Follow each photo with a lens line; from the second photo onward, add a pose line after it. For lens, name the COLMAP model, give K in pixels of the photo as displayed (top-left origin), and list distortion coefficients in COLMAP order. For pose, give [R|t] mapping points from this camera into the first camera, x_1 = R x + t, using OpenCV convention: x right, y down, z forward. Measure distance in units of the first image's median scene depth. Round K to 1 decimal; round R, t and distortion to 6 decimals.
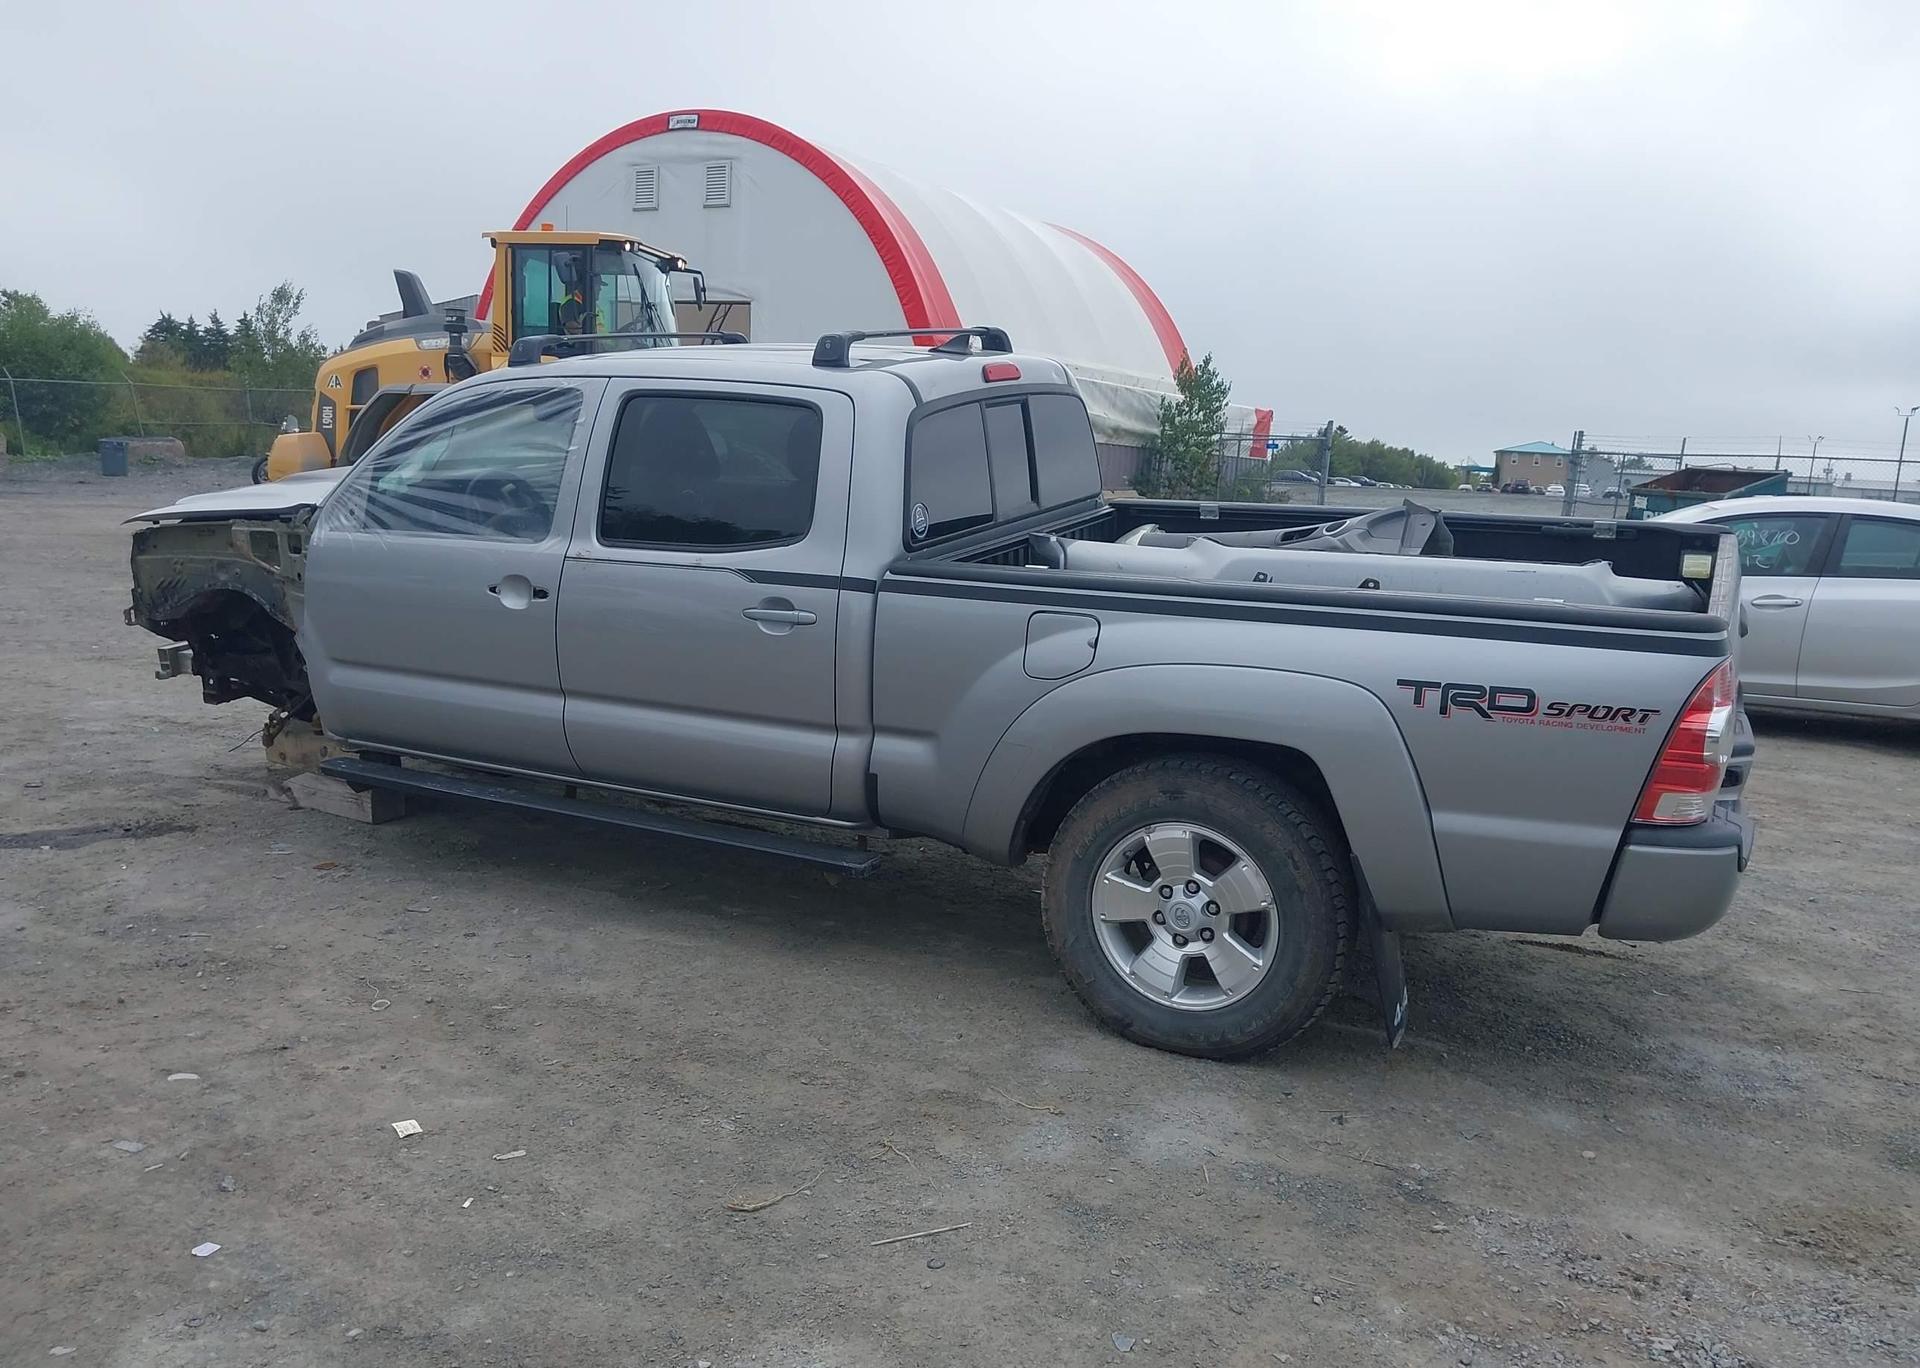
lens RADIAL K [[1510.7, 0, 934.3], [0, 1510.7, 722.5], [0, 0, 1]] dist [0.031916, -0.049392]
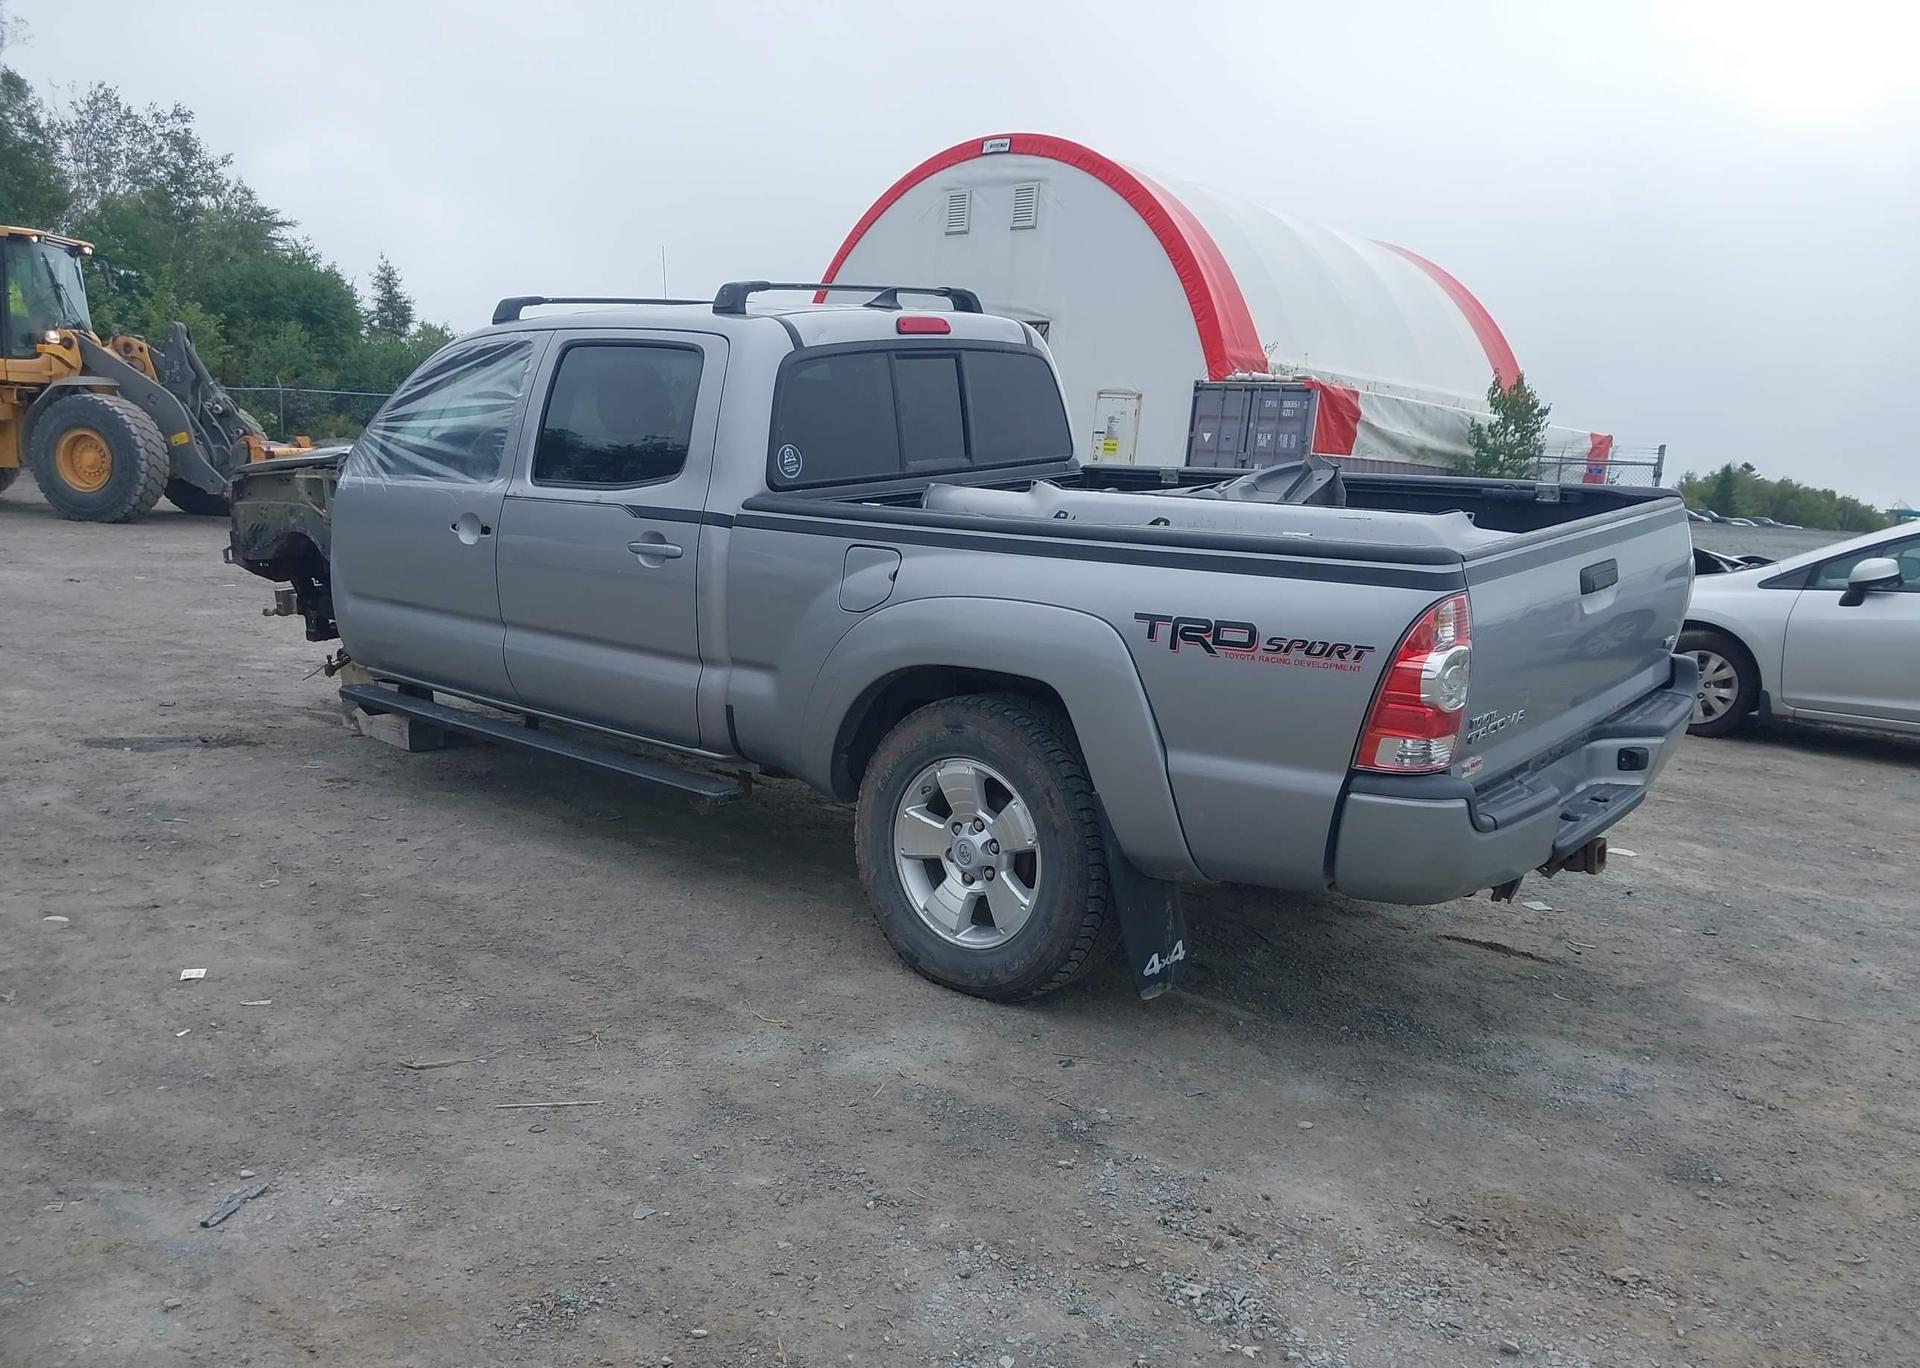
lens RADIAL K [[1510.7, 0, 934.3], [0, 1510.7, 722.5], [0, 0, 1]] dist [0.031916, -0.049392]
pose [[0.972710, 0.054521, -0.225526, 0.341577], [-0.058771, 0.998197, -0.012167, 0.052289], [0.224456, 0.025090, 0.974161, 0.026043]]
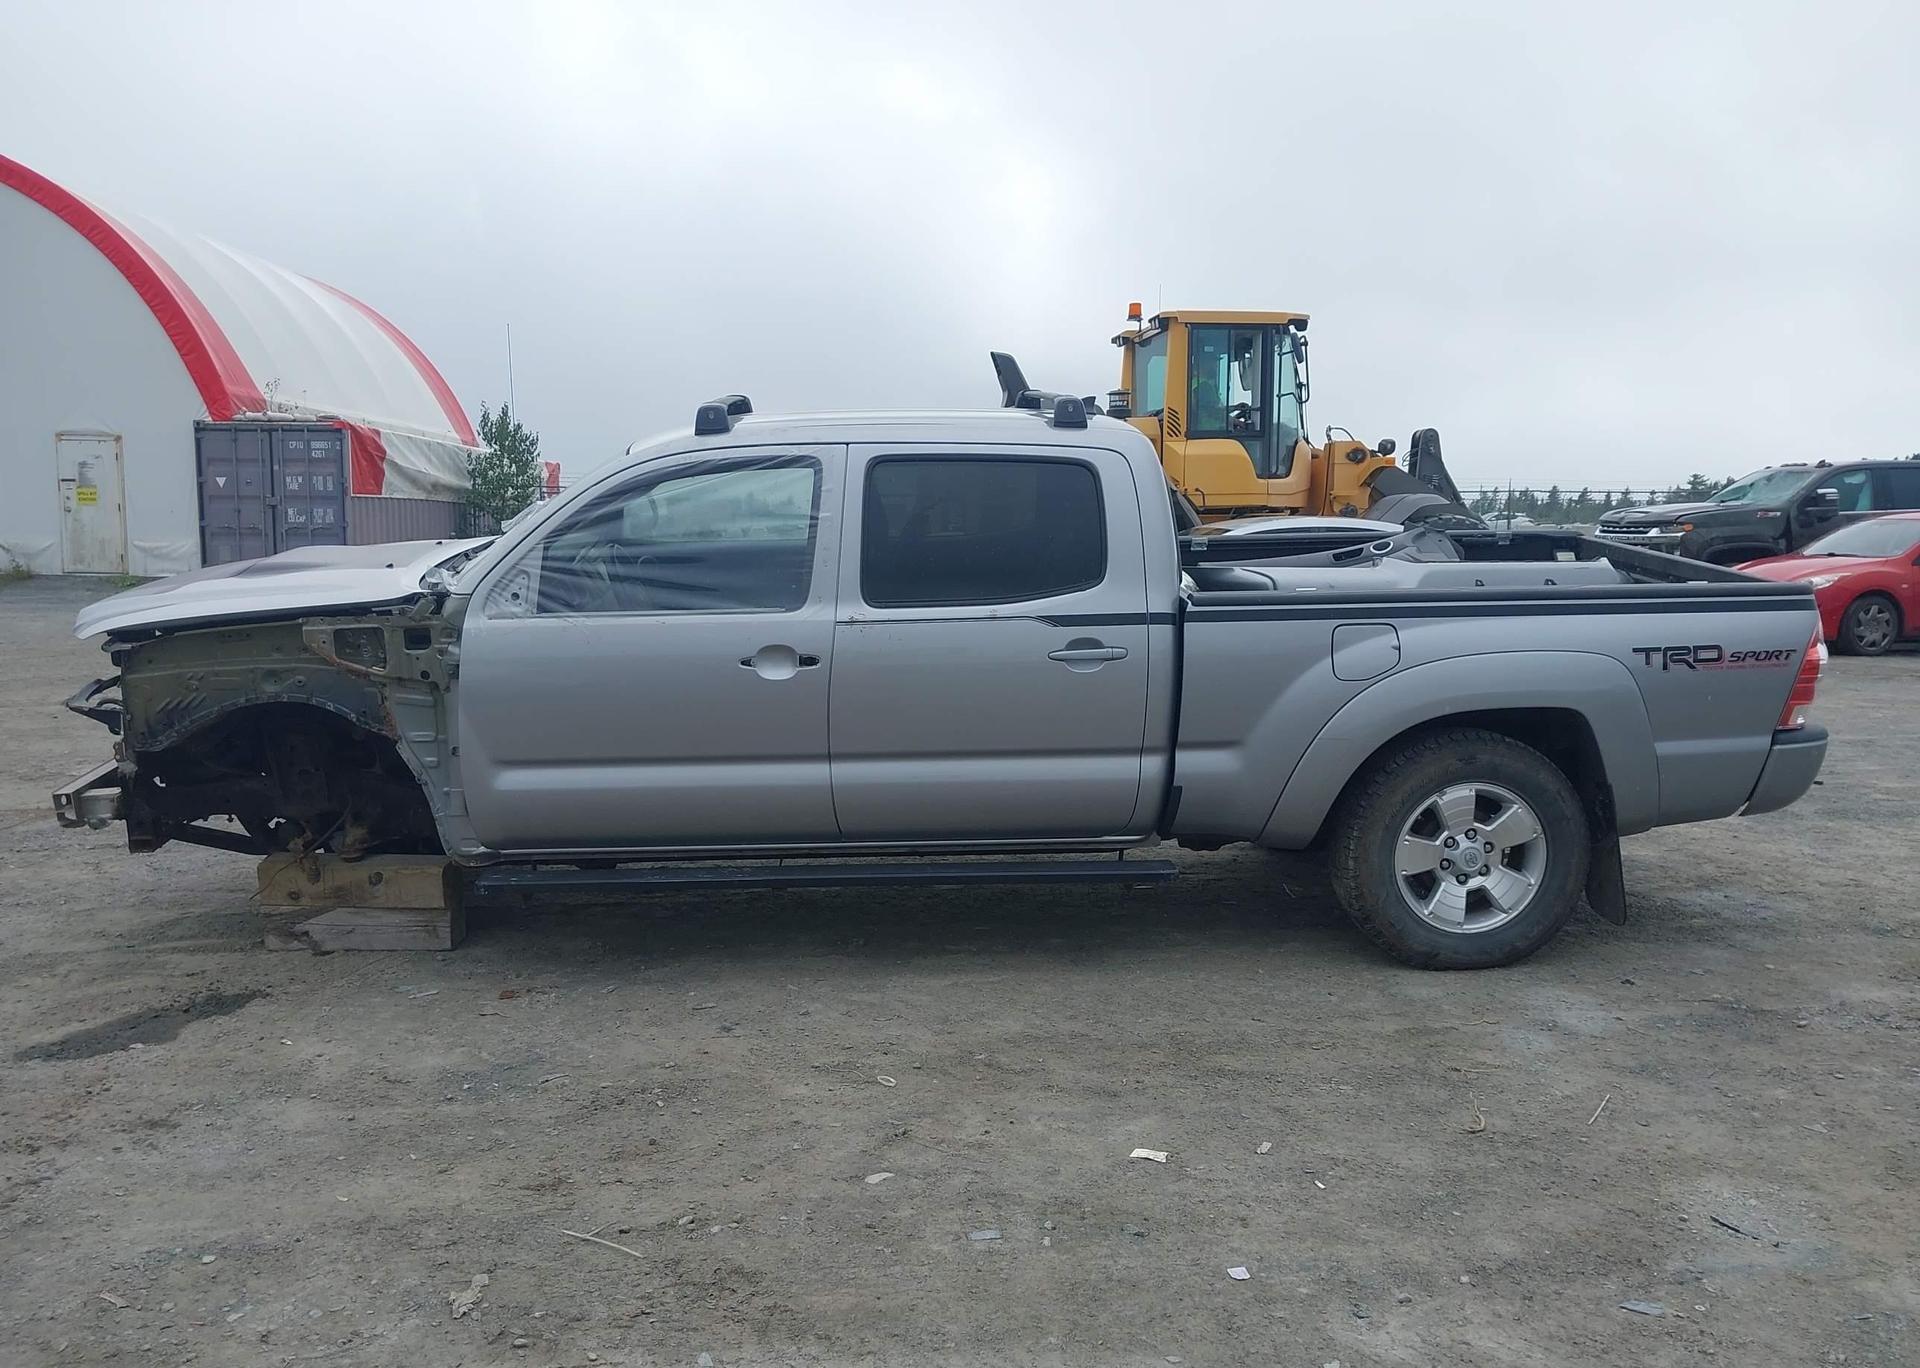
lens RADIAL K [[1527.8, 0, 928.3], [0, 1527.8, 722.1], [0, 0, 1]] dist [0.051570, -0.079950]
pose [[0.859301, -0.114858, 0.498407, -0.787186], [0.132005, 0.991249, 0.000845, -0.040369], [-0.494143, 0.065067, 0.866943, 0.110222]]
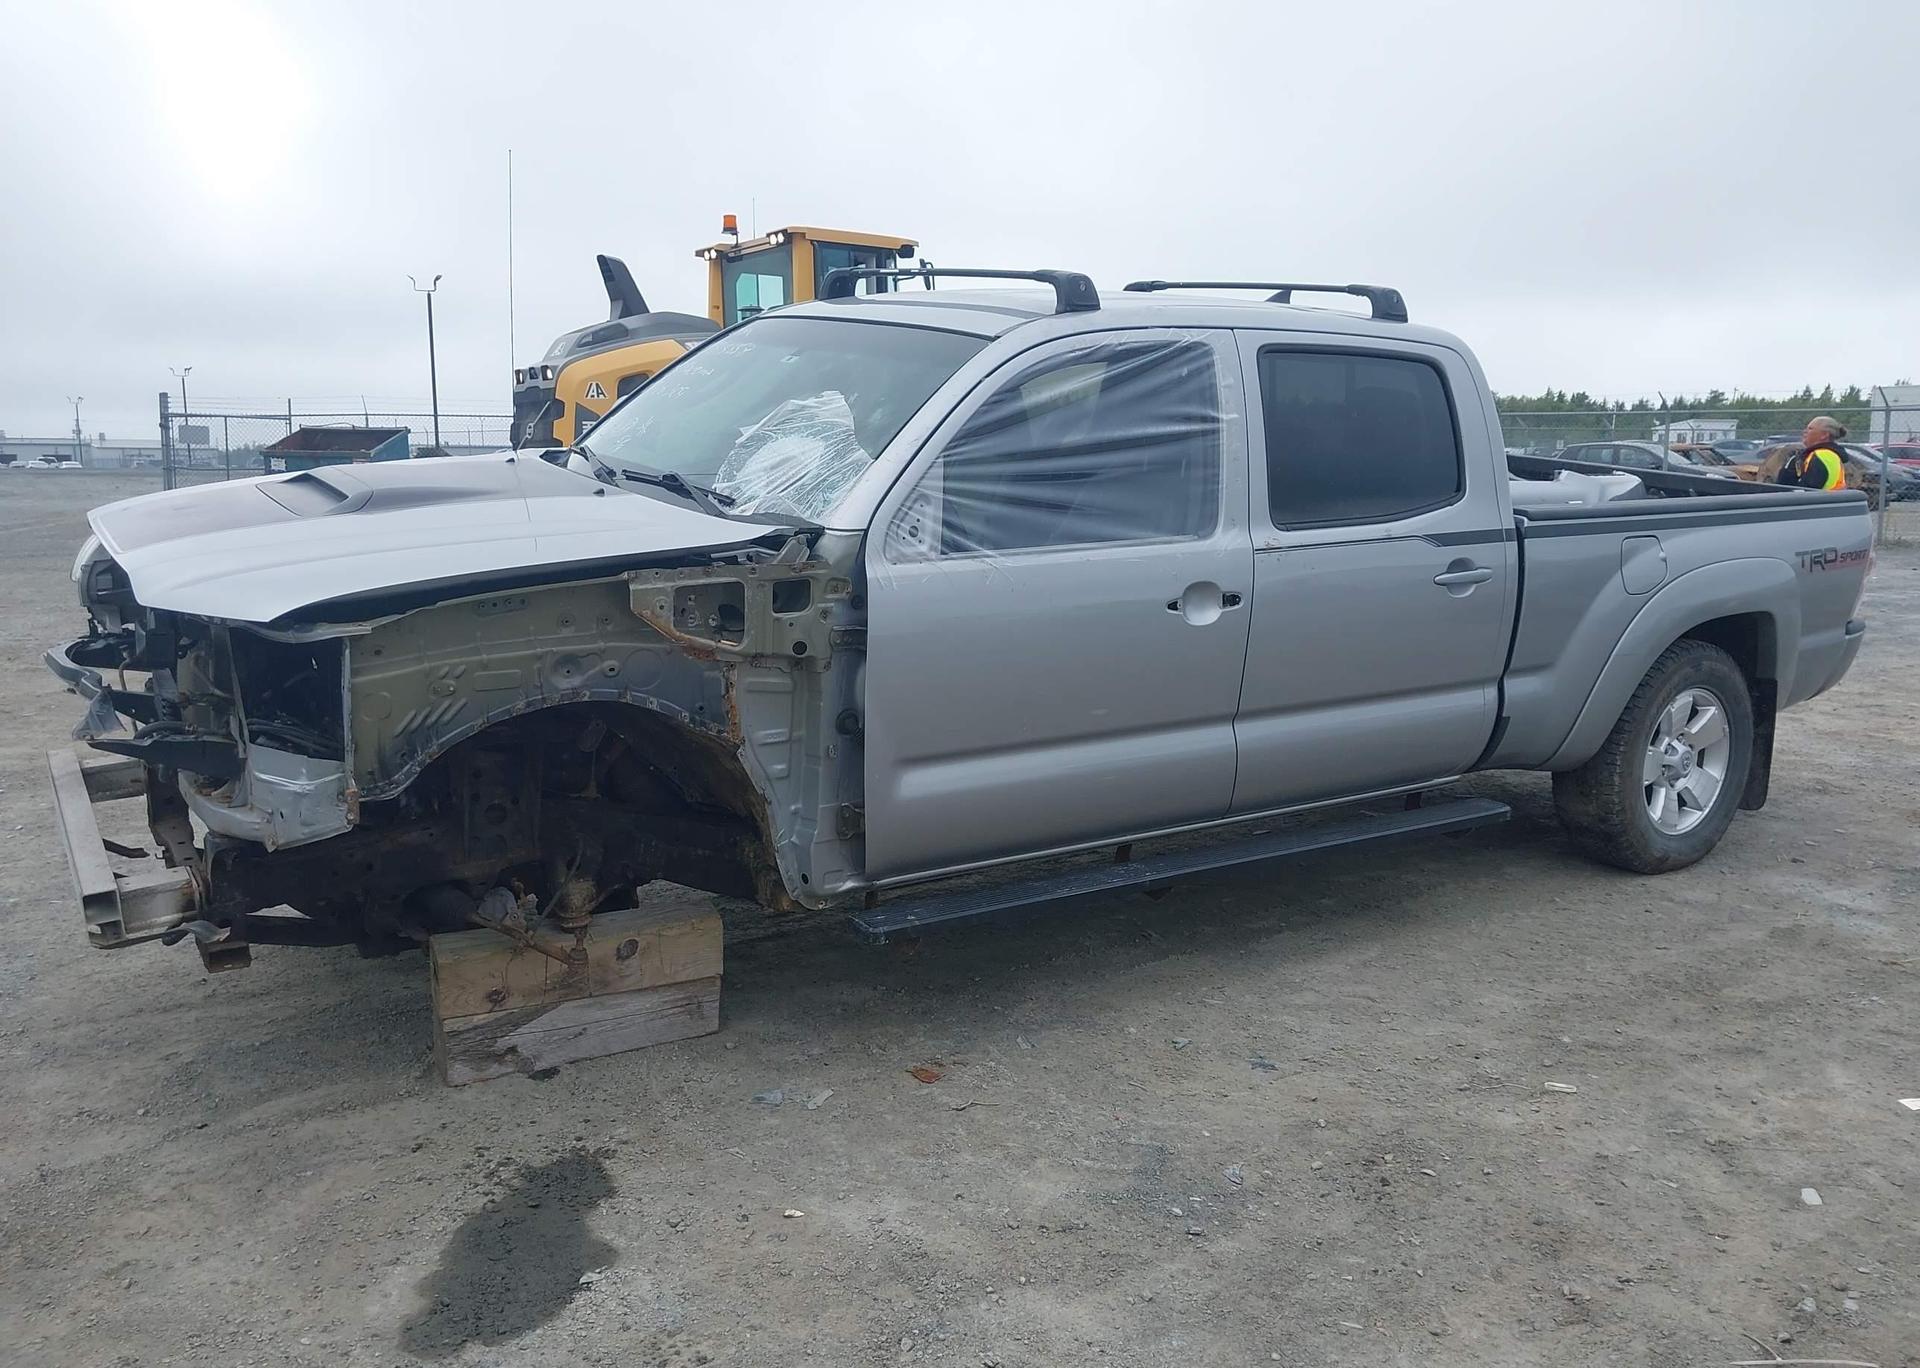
lens RADIAL K [[1527.8, 0, 928.3], [0, 1527.8, 722.1], [0, 0, 1]] dist [0.051570, -0.079950]
pose [[0.491284, -0.197900, 0.848219, -1.178027], [0.179703, 0.975924, 0.123612, -0.170754], [-0.852260, 0.091699, 0.515019, 0.821216]]
